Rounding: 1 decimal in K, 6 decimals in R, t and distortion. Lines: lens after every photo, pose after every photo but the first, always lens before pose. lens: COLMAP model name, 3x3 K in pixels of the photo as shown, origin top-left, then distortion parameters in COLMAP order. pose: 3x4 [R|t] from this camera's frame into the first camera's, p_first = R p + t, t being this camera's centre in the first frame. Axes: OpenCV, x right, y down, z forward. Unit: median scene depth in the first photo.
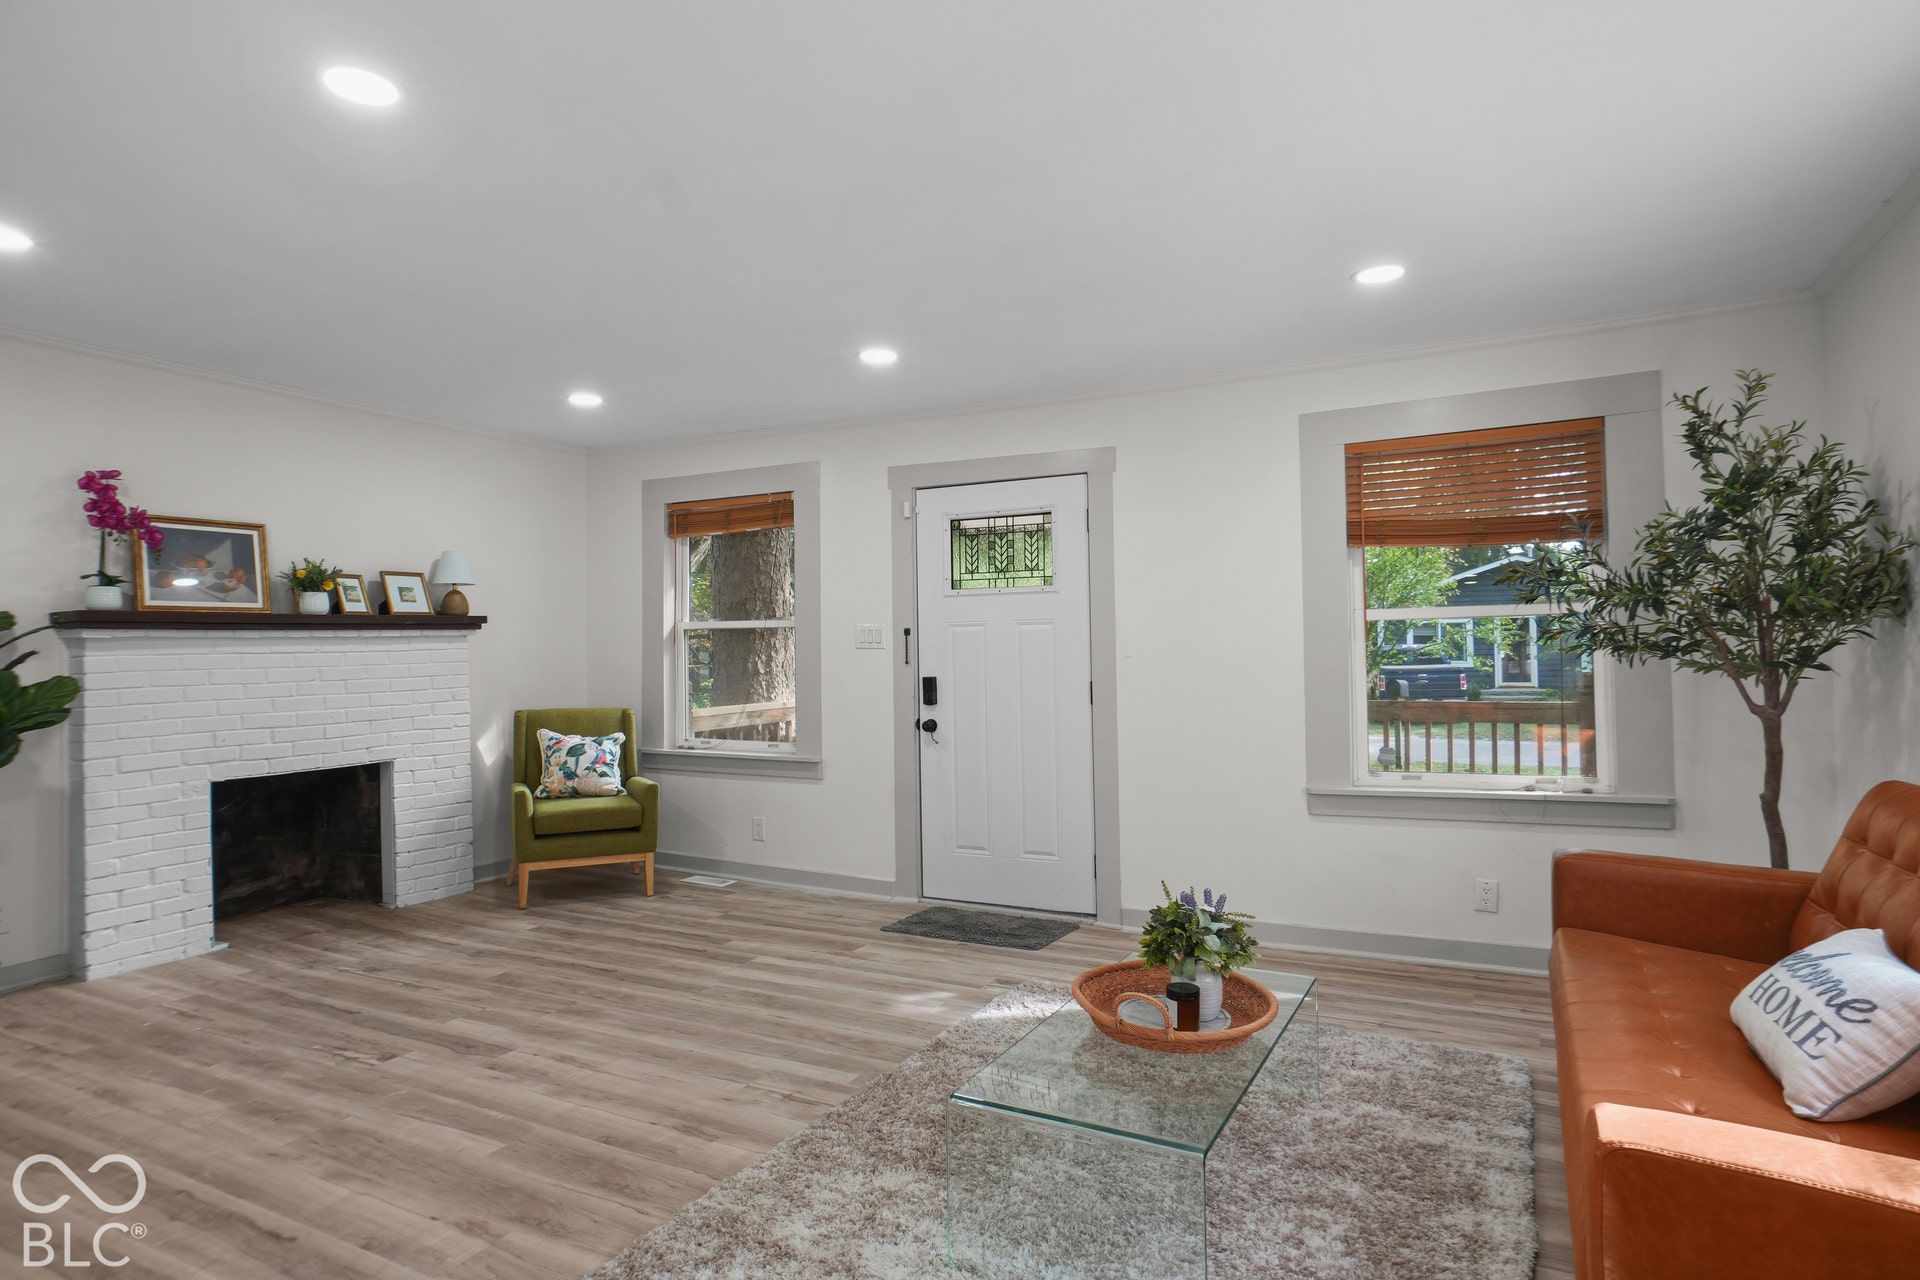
lens RADIAL K [[1034.5, 0, 972.7], [0, 1034.5, 633.1], [0, 0, 1]] dist [-0.025860, 0.021985]
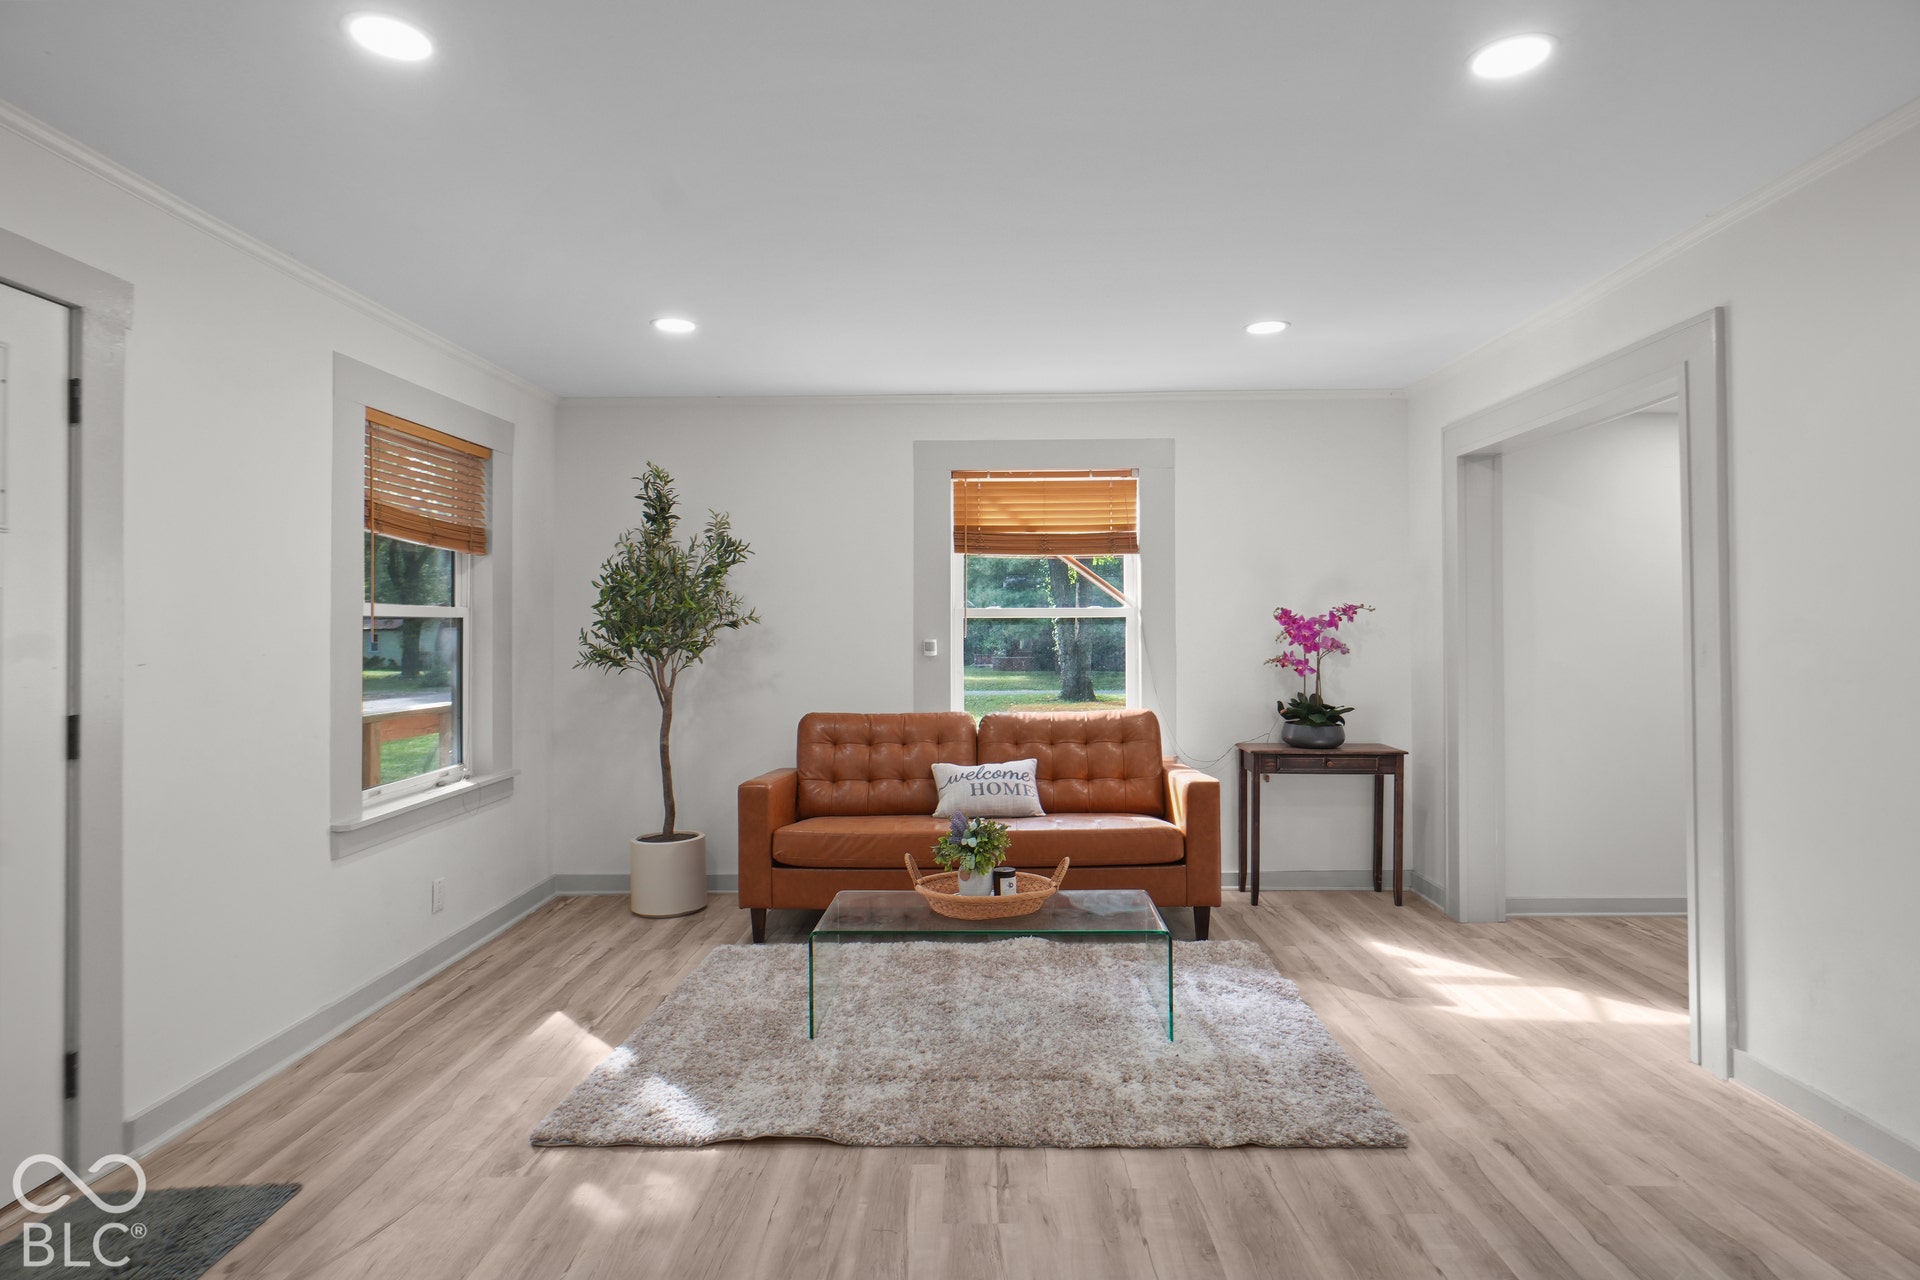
lens RADIAL K [[1034.5, 0, 972.7], [0, 1034.5, 633.1], [0, 0, 1]] dist [-0.025860, 0.021985]
pose [[-0.449102, 0.024707, 0.893139, -0.751807], [-0.002316, 0.999582, -0.028816, 0.029983], [-0.893477, -0.015010, -0.448857, 1.155254]]
